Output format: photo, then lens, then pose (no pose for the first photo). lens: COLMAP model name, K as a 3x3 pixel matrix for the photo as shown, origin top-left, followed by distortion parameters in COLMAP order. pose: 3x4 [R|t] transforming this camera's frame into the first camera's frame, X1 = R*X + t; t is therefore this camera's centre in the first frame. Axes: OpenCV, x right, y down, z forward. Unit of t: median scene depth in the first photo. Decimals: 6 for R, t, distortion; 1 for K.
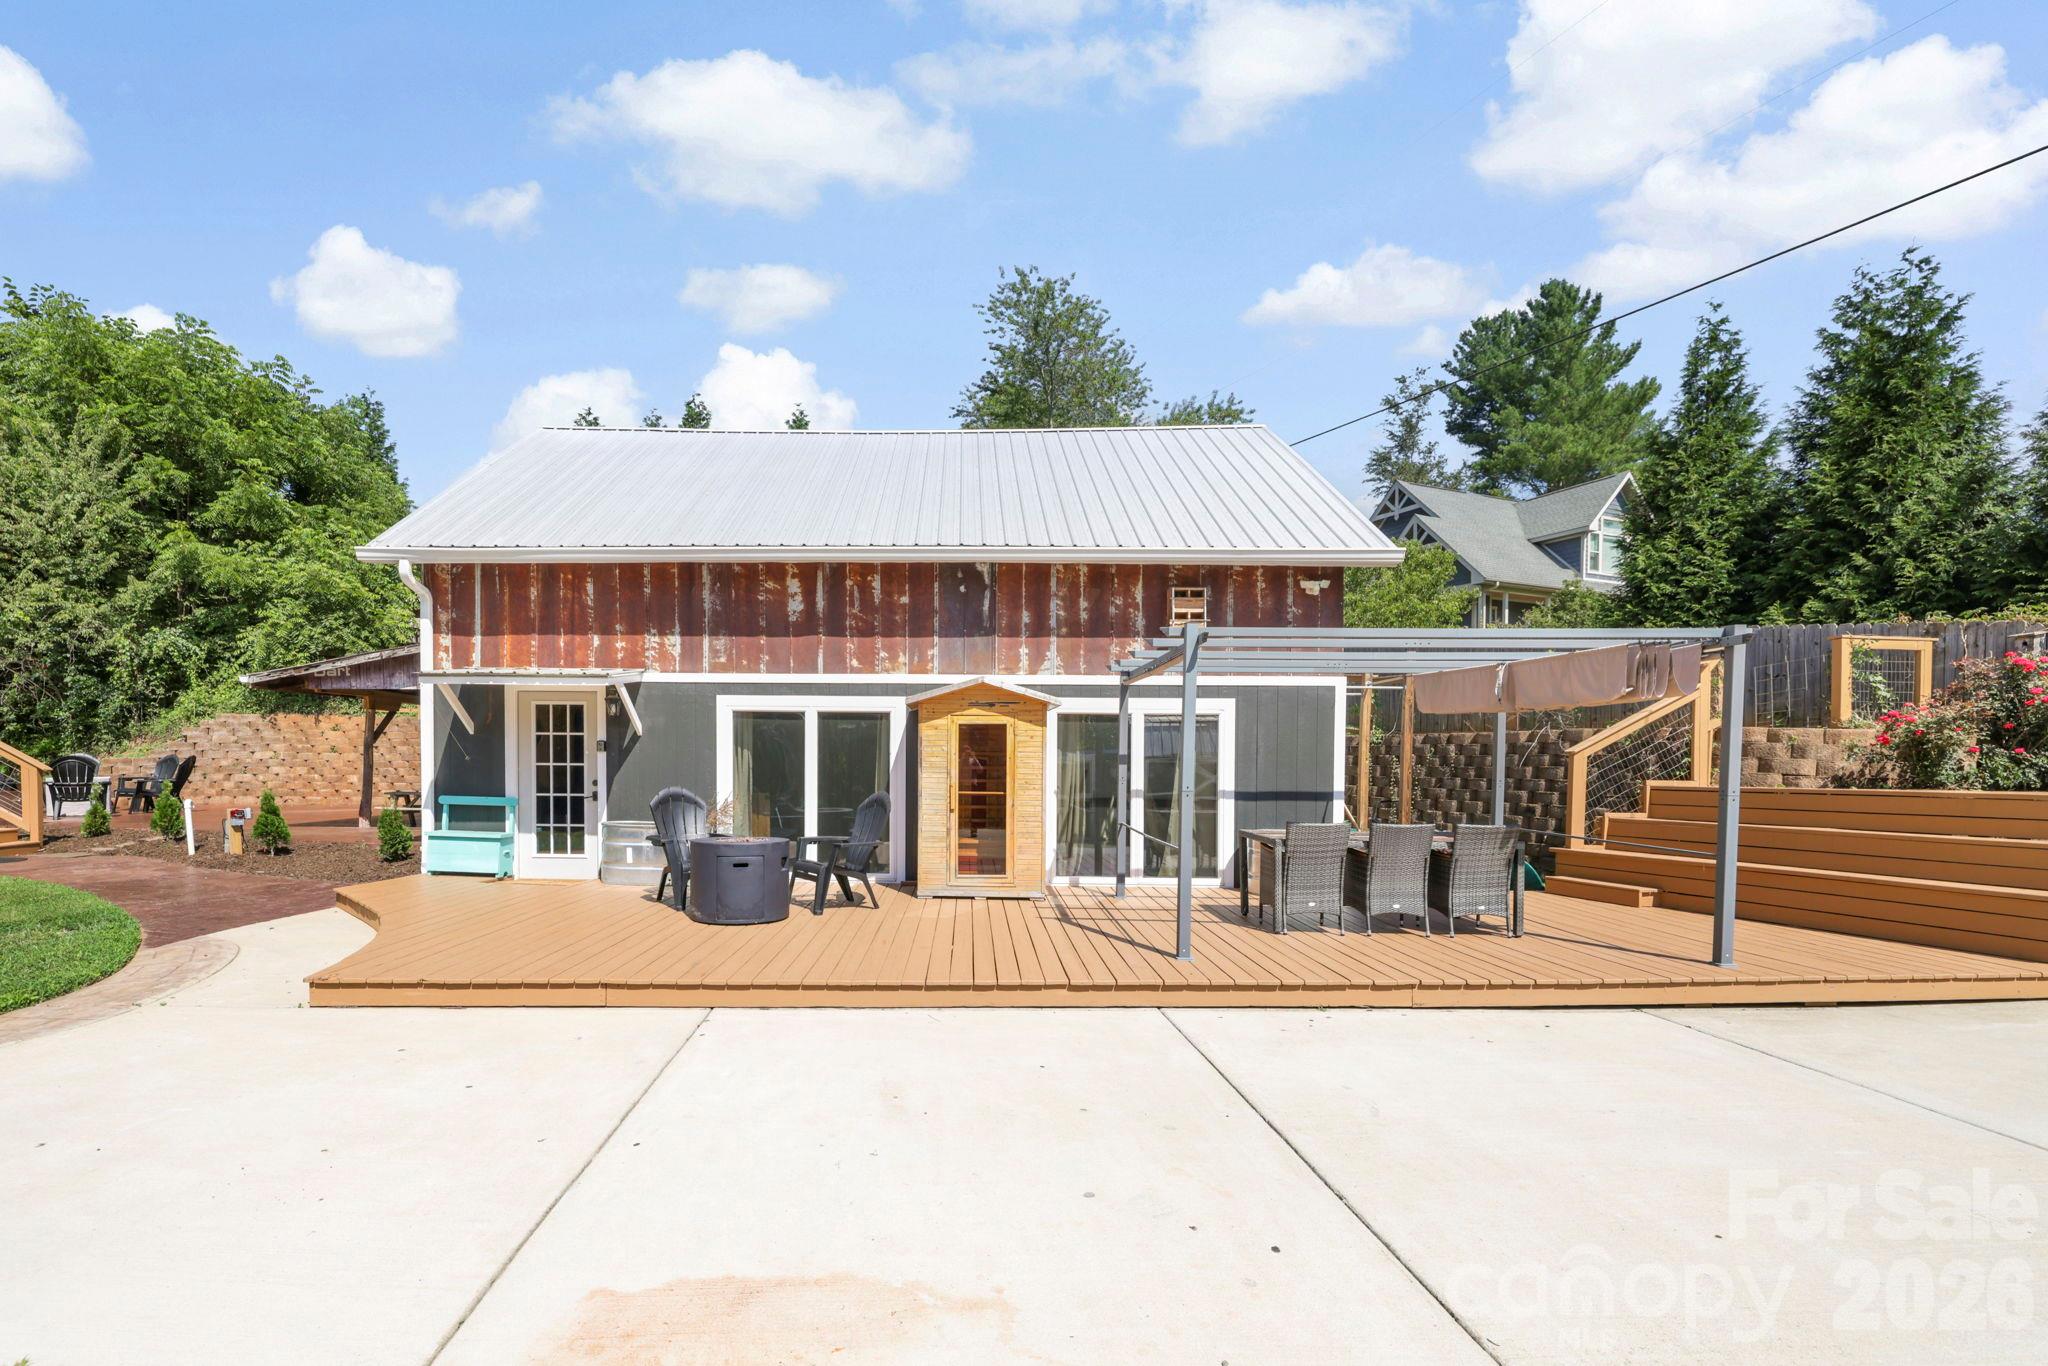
lens RADIAL K [[929.1, 0, 1021.6], [0, 929.1, 784.8], [0, 0, 1]] dist [0.000960, 0.000783]
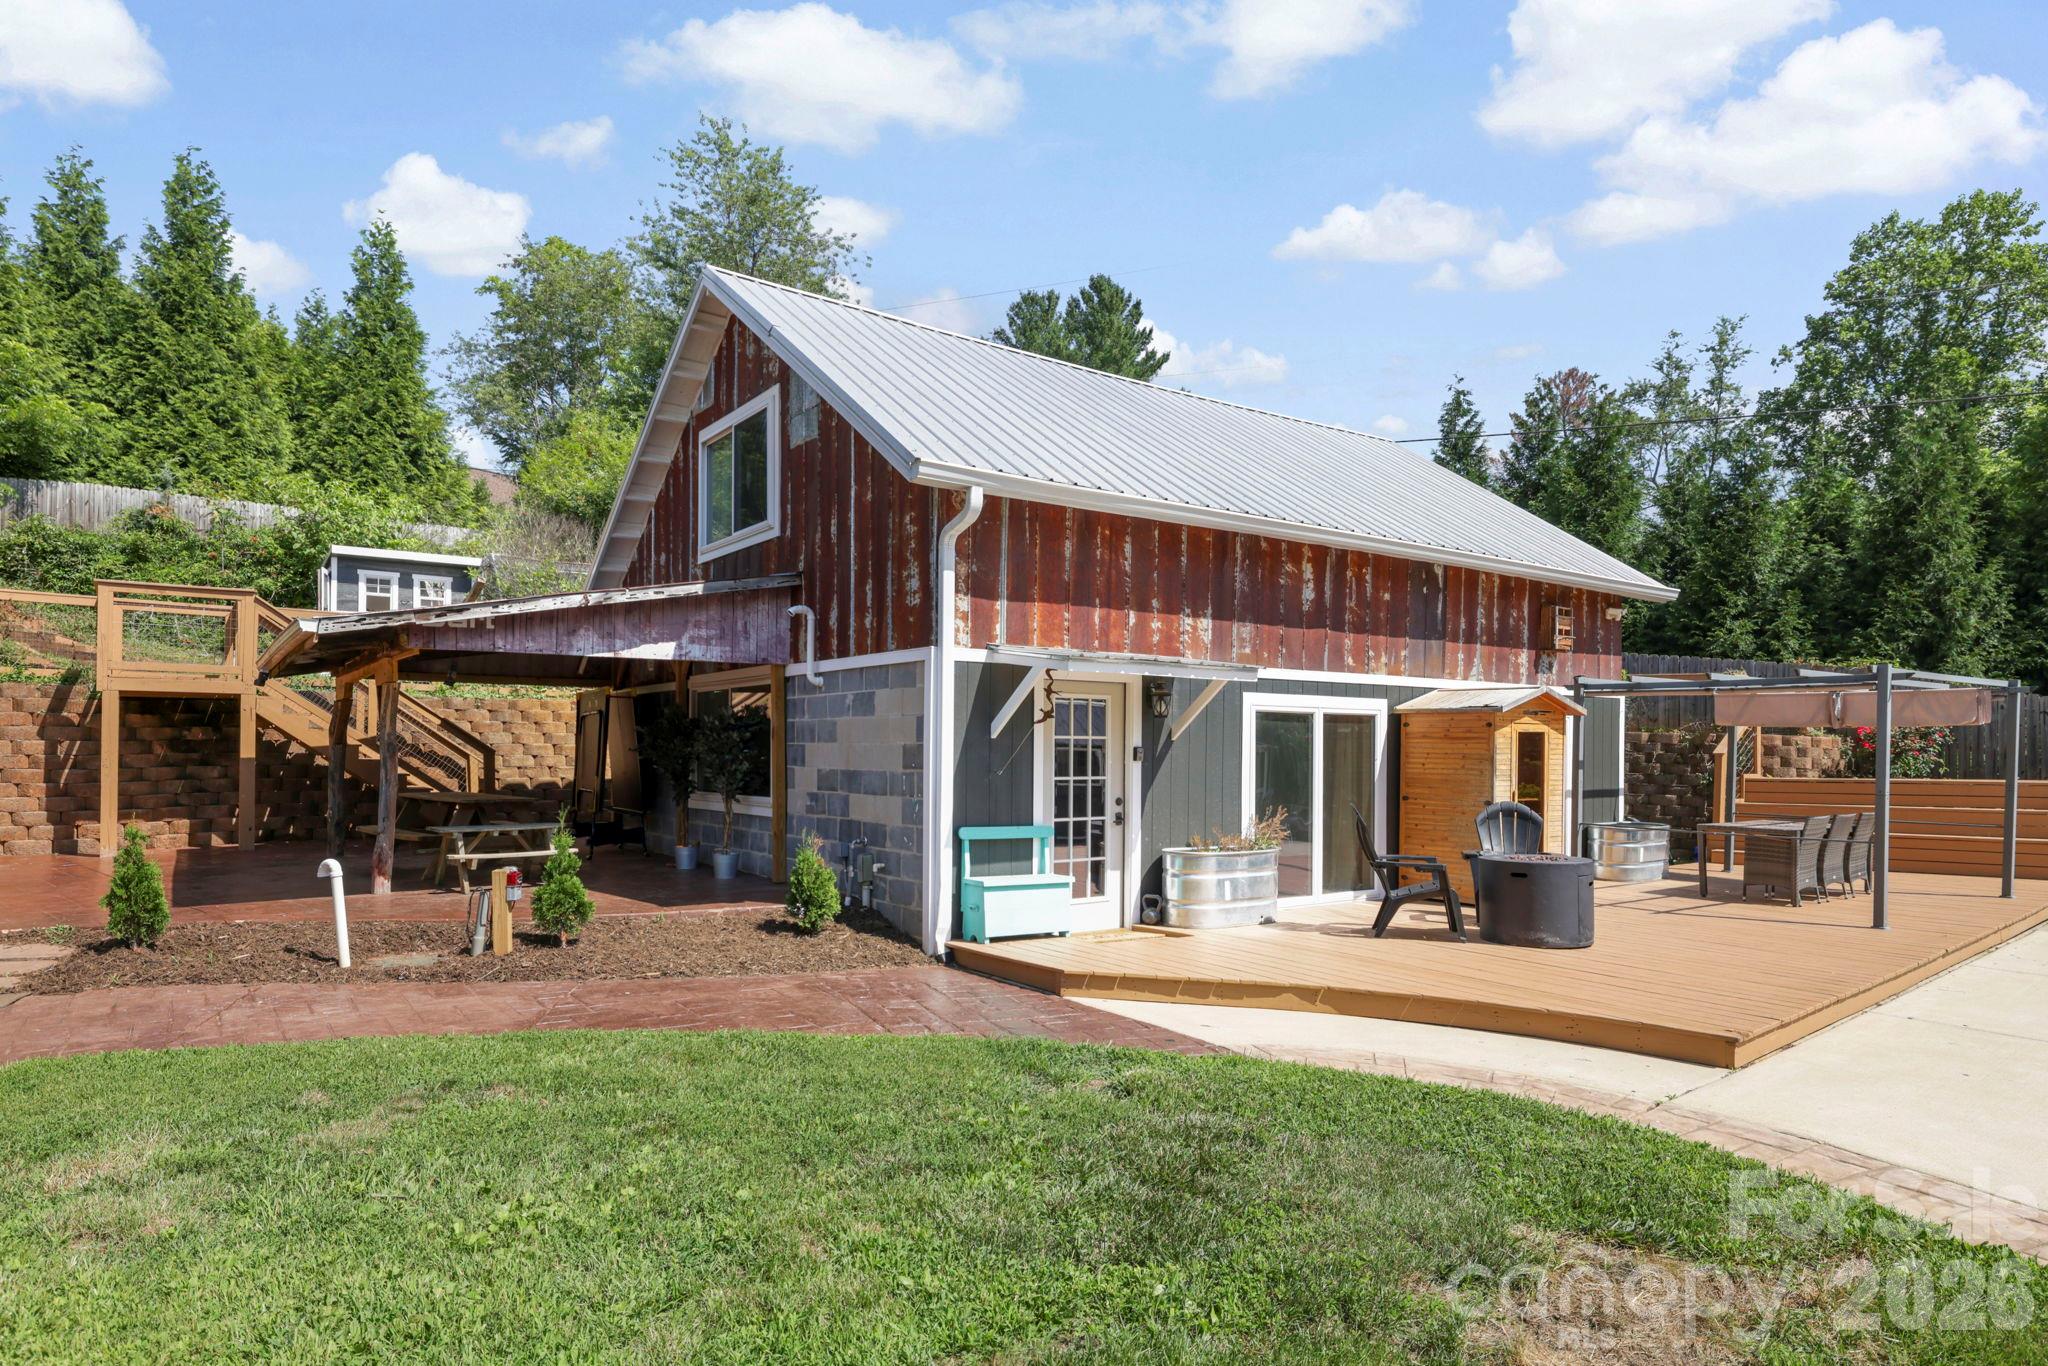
lens RADIAL K [[1140.2, 0, 1025.7], [0, 1140.2, 733.0], [0, 0, 1]] dist [-0.001974, -0.001861]
pose [[0.798525, 0.003469, 0.601952, -1.097020], [0.016319, 0.999491, -0.027408, -0.035058], [-0.601741, 0.031709, 0.798062, 0.299785]]
